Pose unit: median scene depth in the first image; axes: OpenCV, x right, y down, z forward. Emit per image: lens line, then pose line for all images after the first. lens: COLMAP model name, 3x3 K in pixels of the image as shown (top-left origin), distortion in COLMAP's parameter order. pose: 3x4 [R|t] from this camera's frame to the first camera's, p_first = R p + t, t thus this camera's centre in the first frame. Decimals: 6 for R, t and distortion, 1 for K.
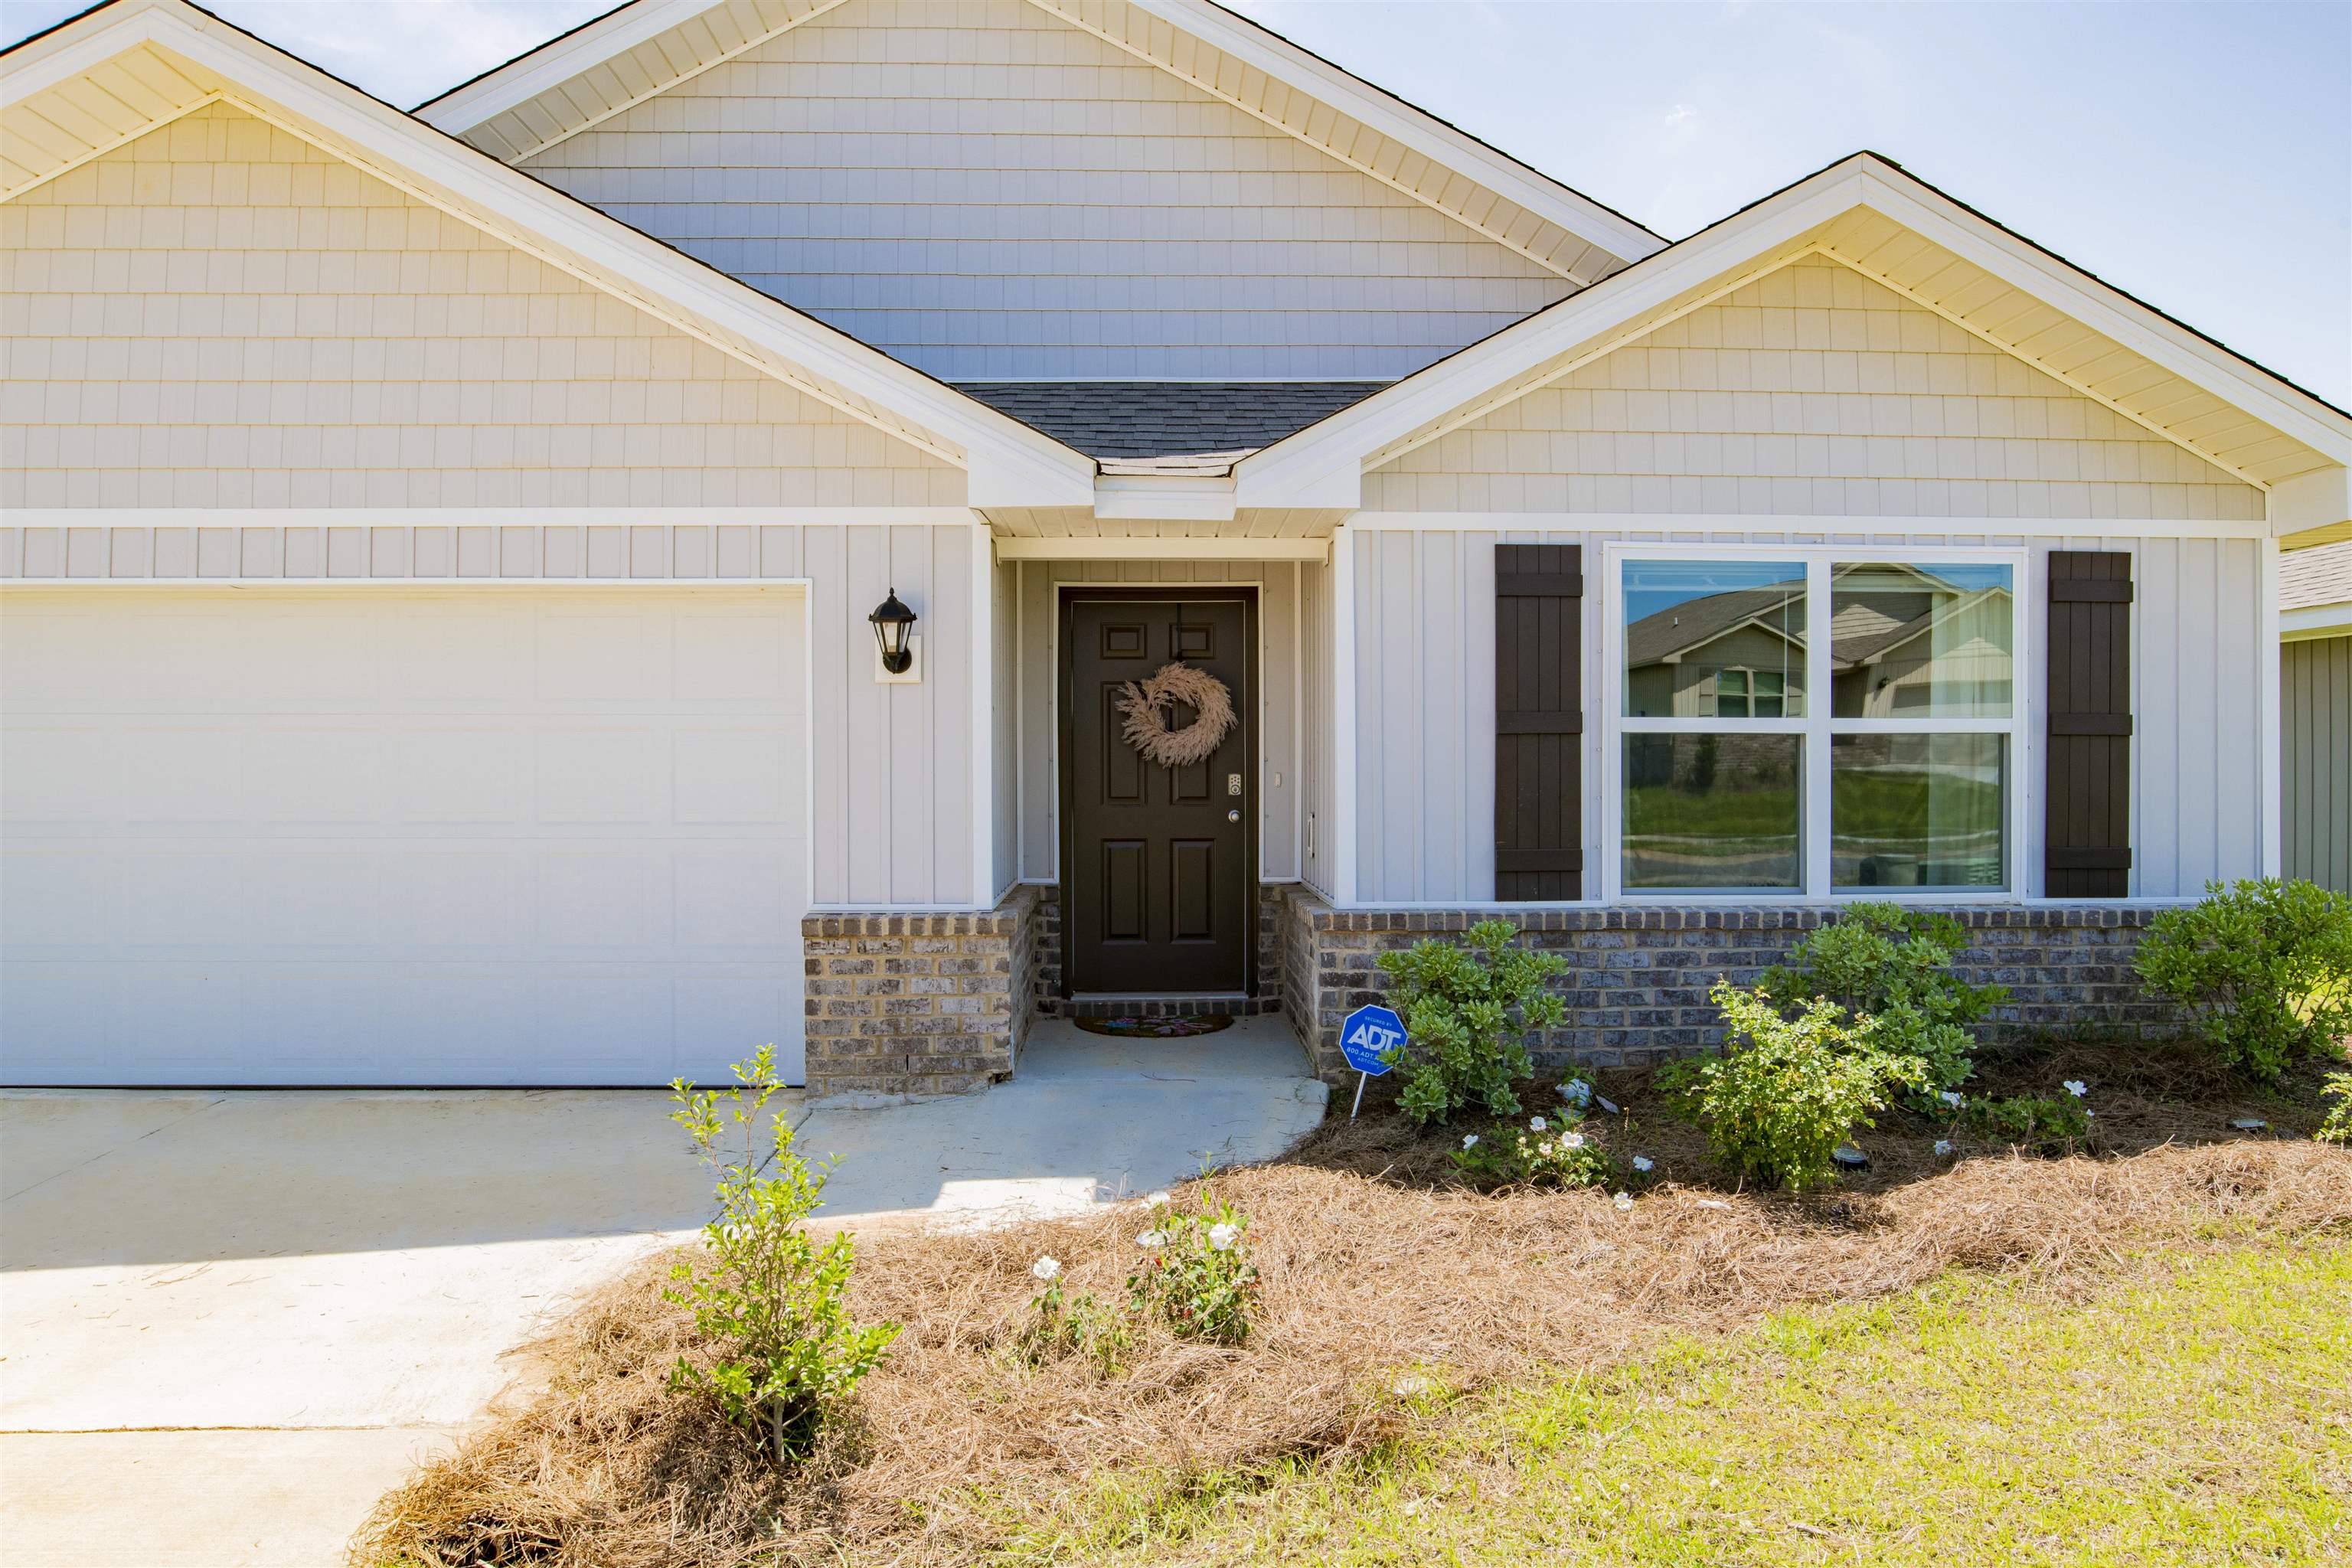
lens RADIAL K [[1459.7, 0, 1186.3], [0, 1459.7, 769.1], [0, 0, 1]] dist [-0.030489, 0.008648]
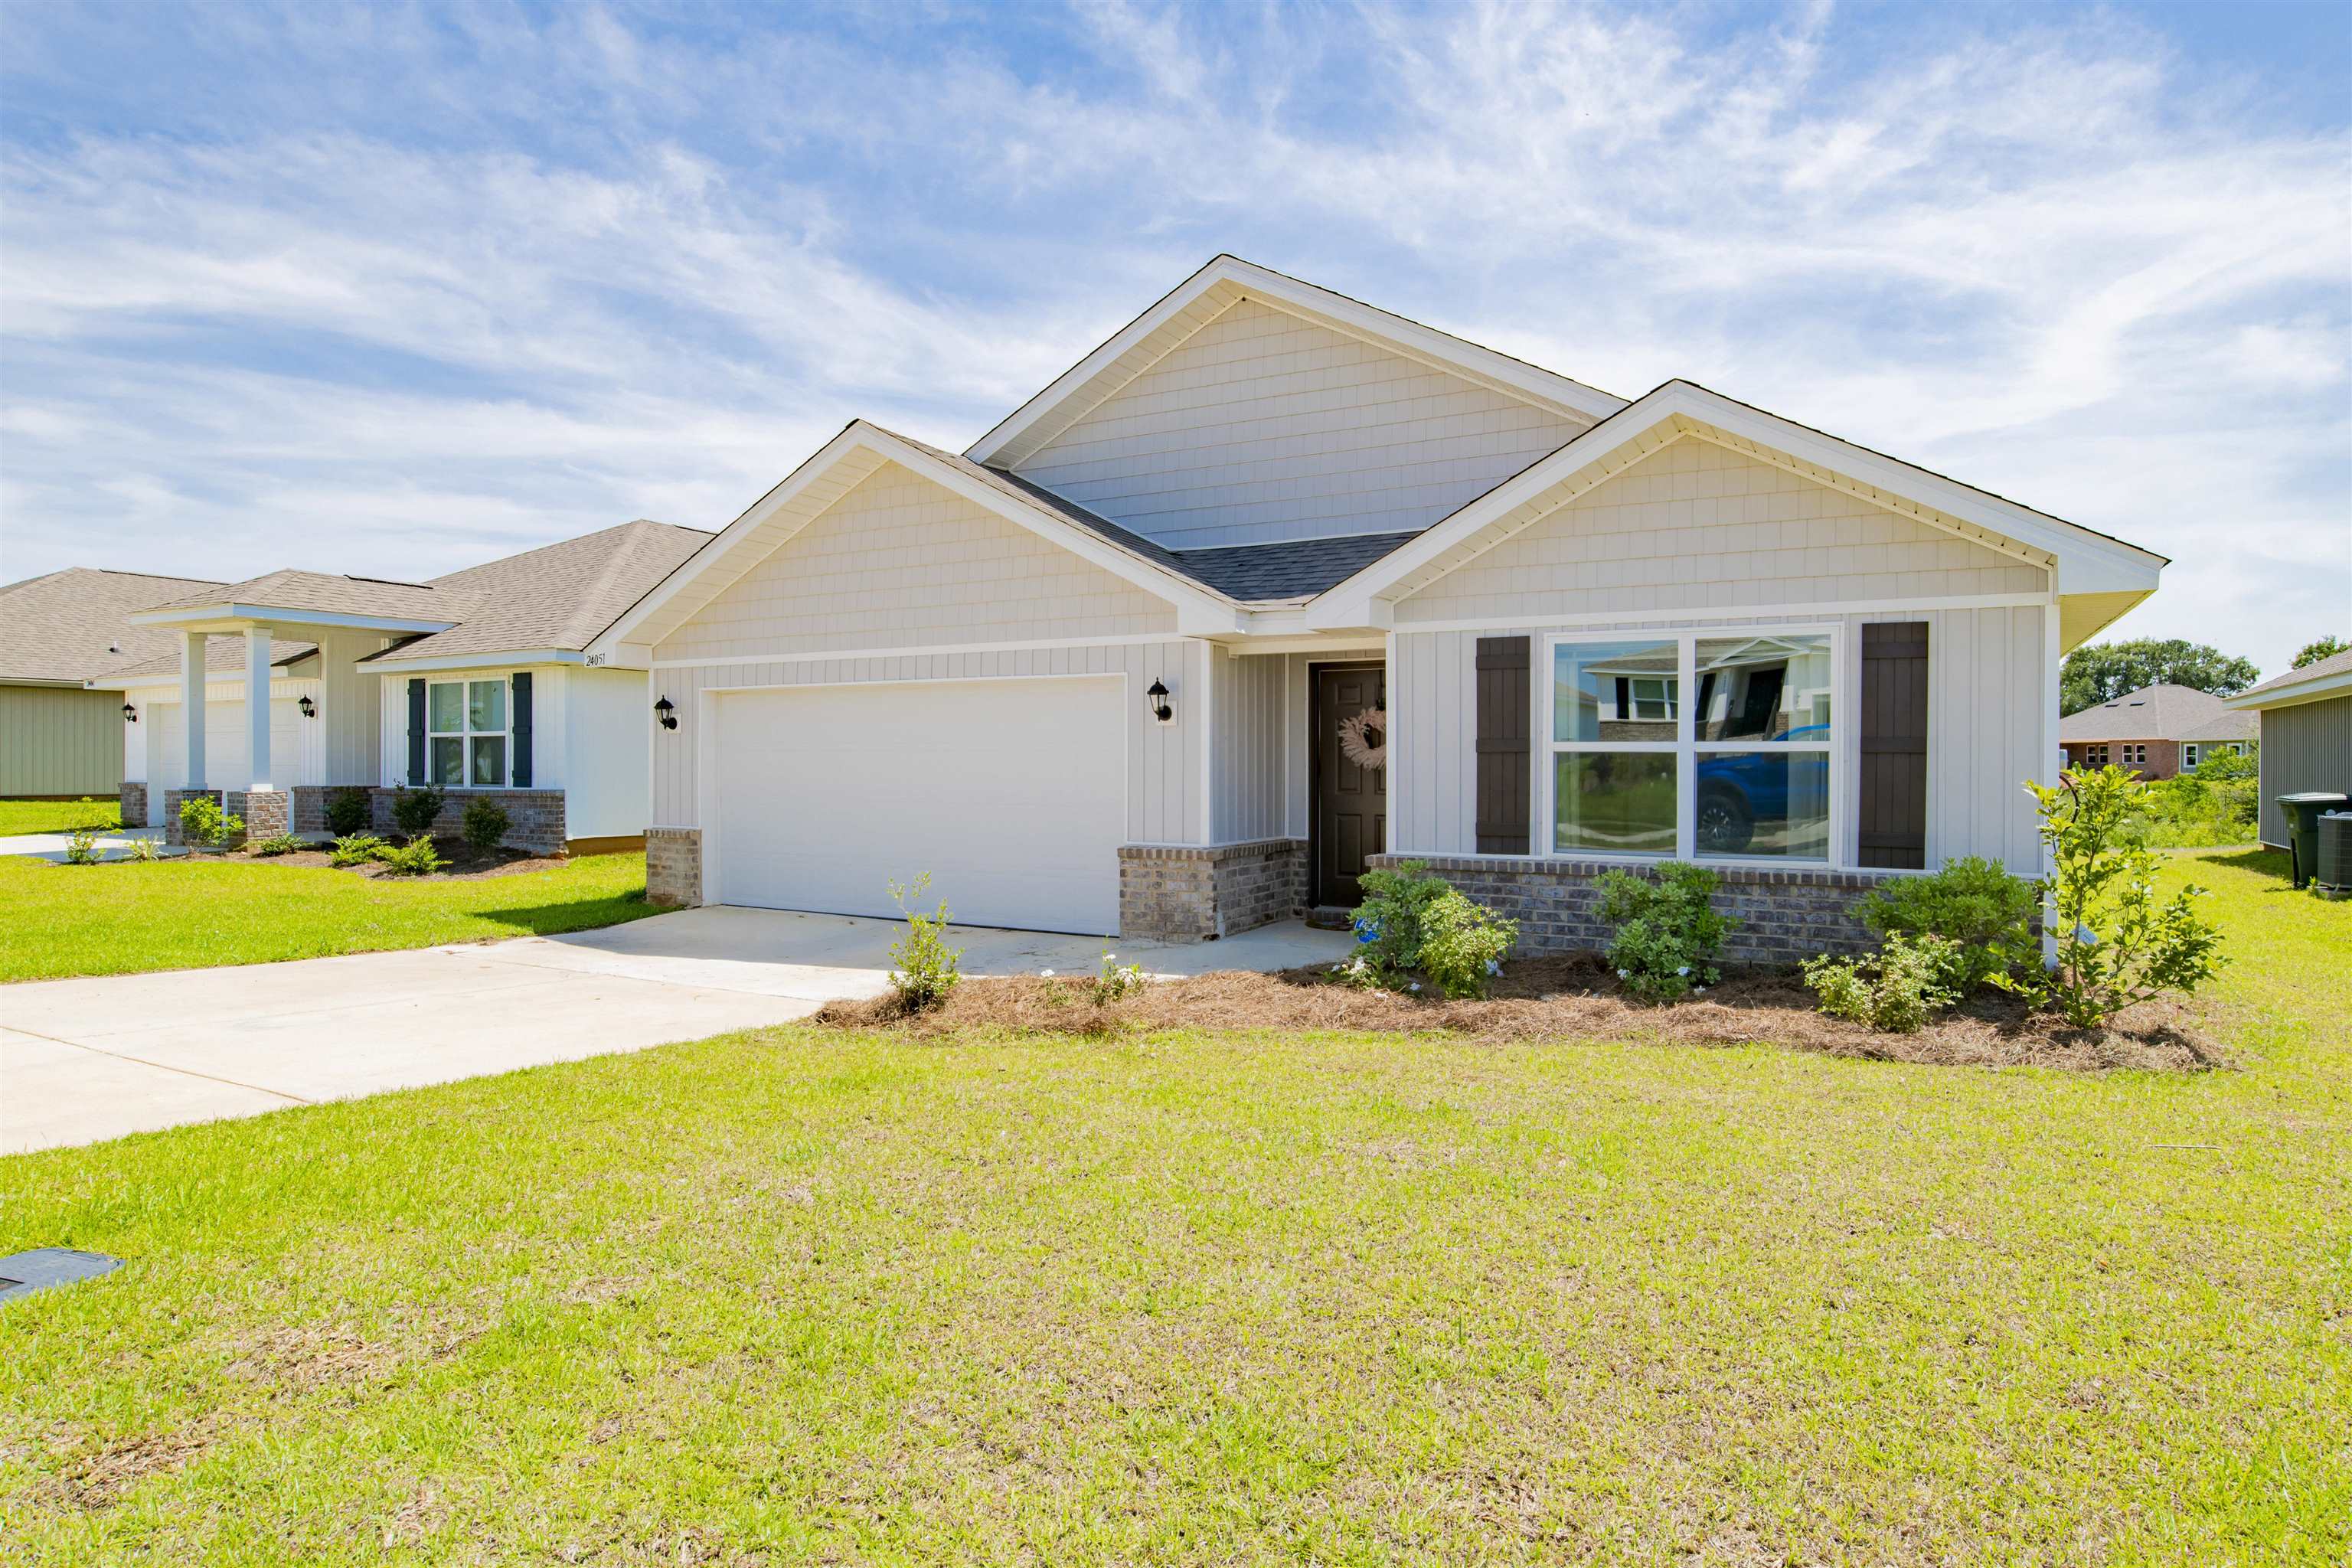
lens RADIAL K [[1393.9, 0, 1180.5], [0, 1393.9, 790.7], [0, 0, 1]] dist [-0.040178, 0.002798]
pose [[0.851290, 0.013529, -0.524521, 0.760983], [-0.008457, 0.999891, 0.012065, 0.002961], [0.524628, -0.005835, 0.851312, -0.526132]]
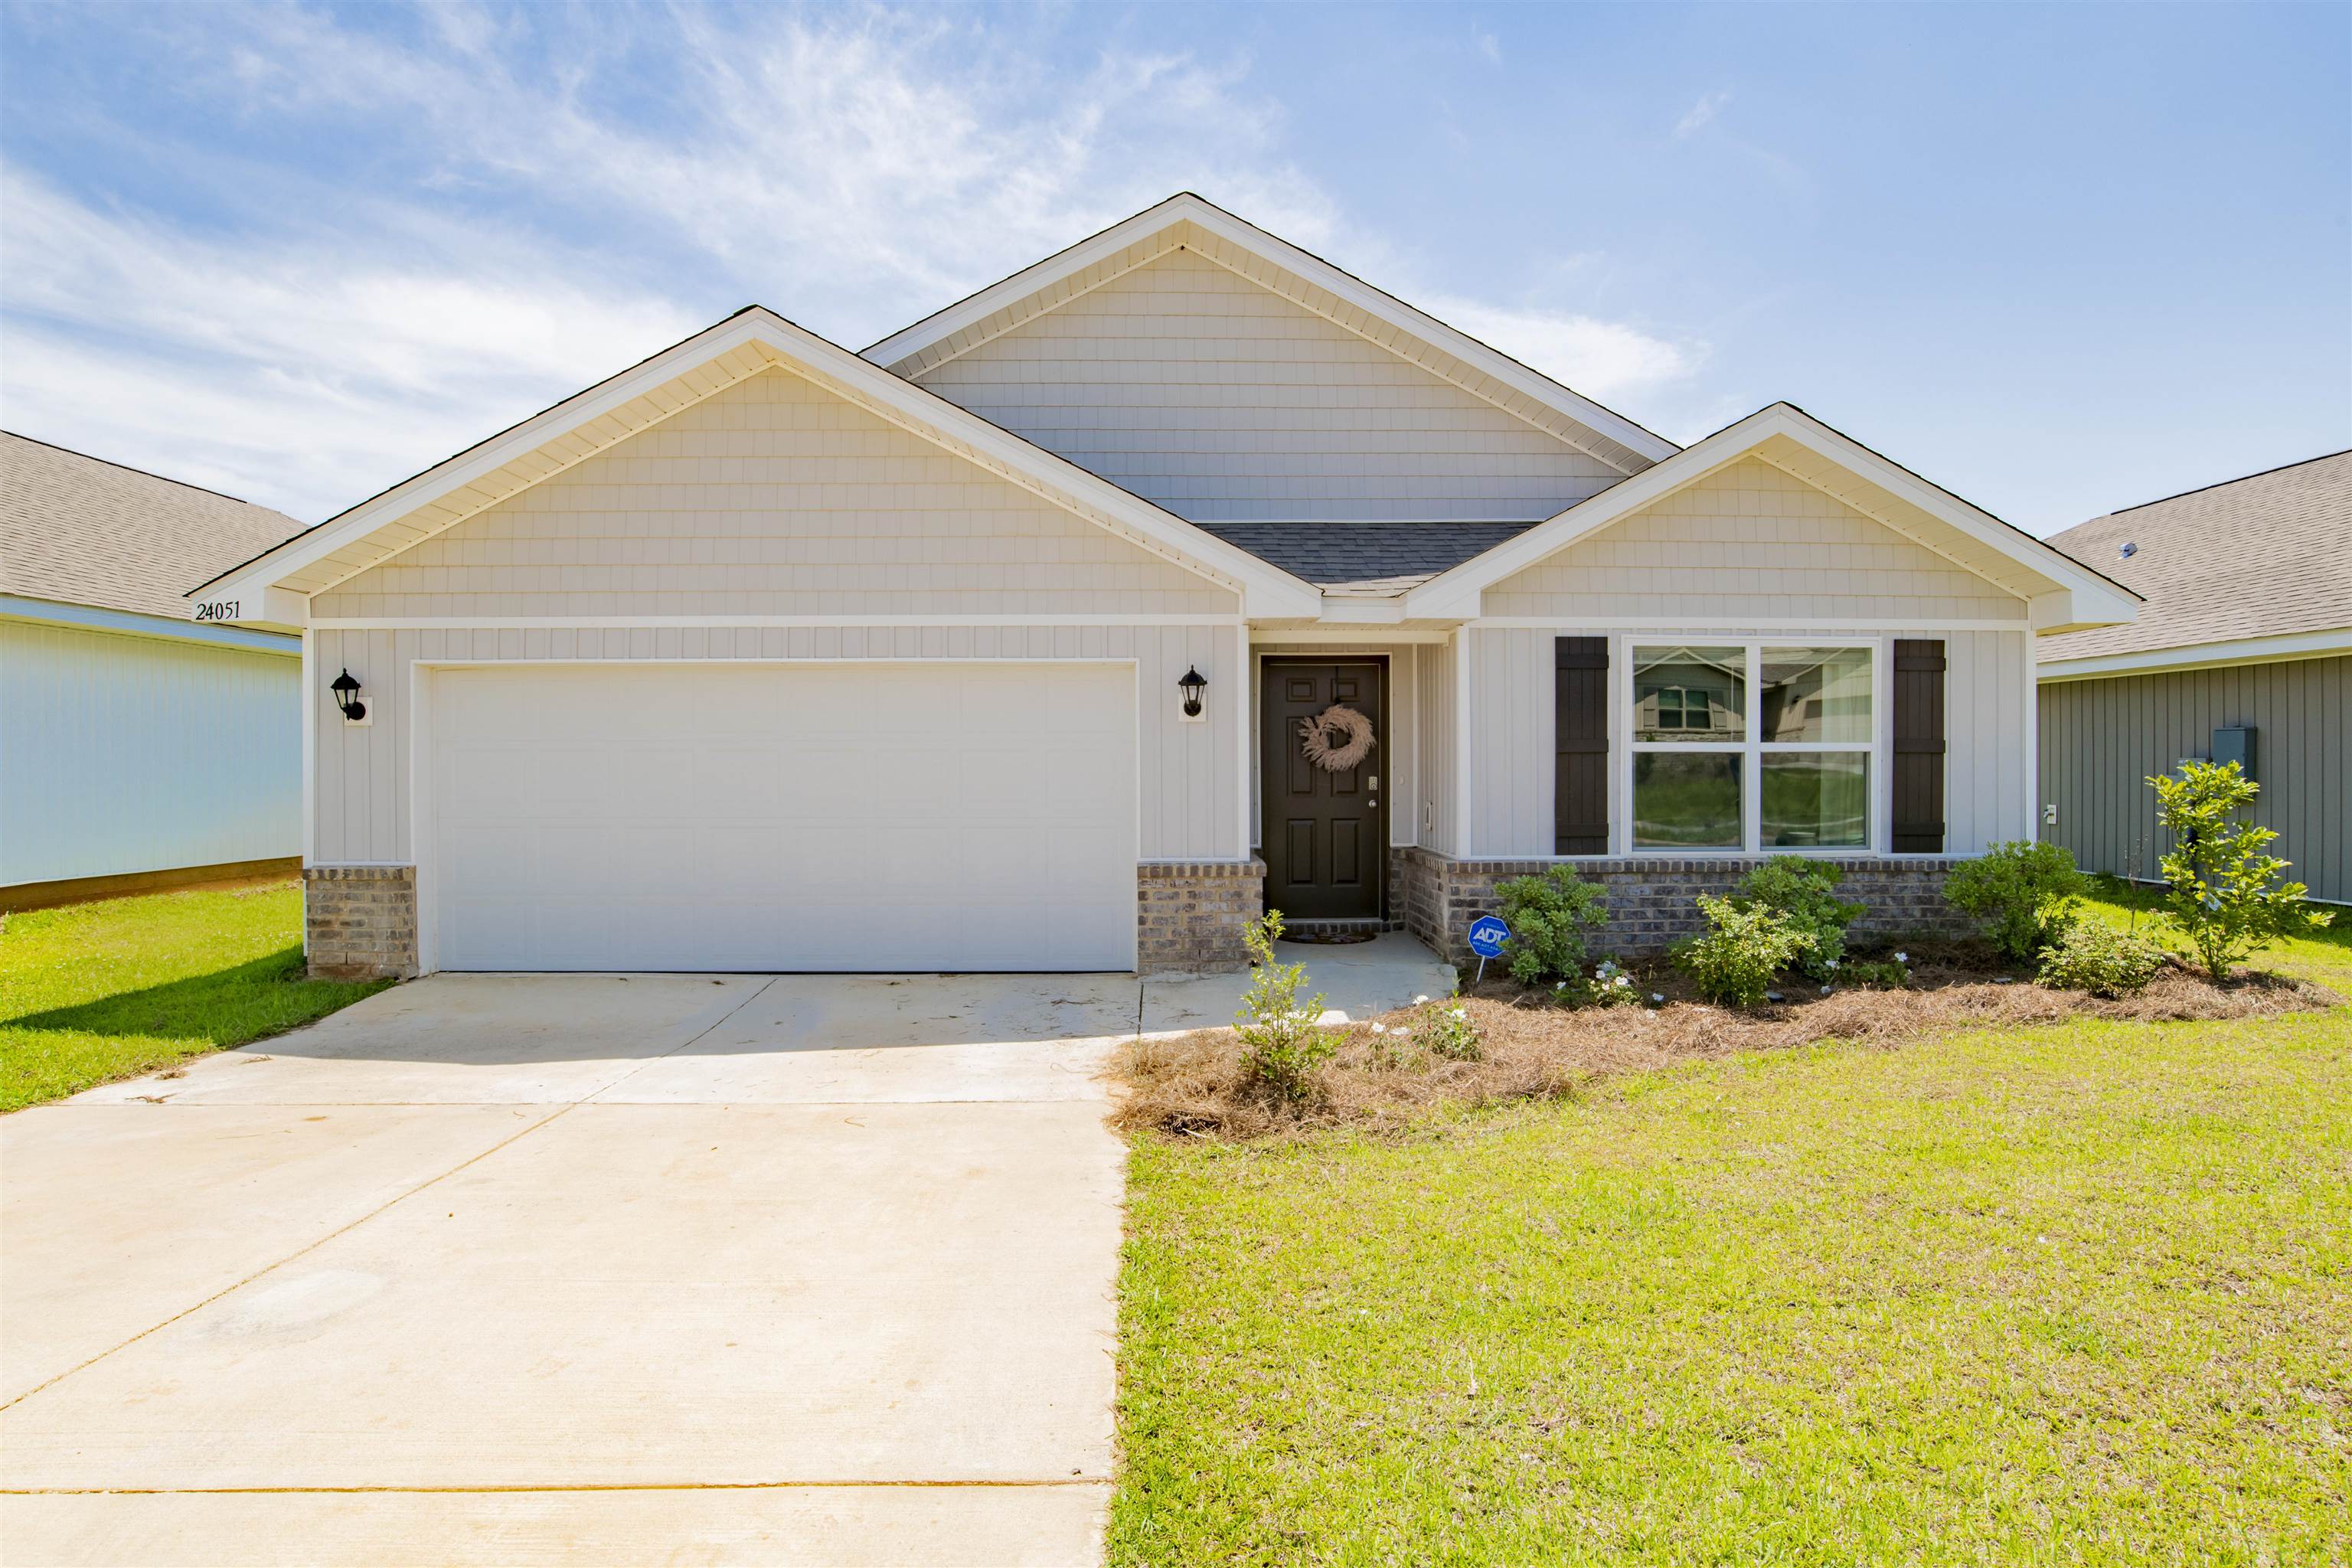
lens RADIAL K [[1272.6, 0, 1184.5], [0, 1272.6, 768.3], [0, 0, 1]] dist [-0.046963, 0.016714]
pose [[0.999998, -0.001136, -0.001713, -0.202088], [0.001140, 0.999997, 0.002315, -0.010668], [0.001711, -0.002317, 0.999996, -0.420933]]
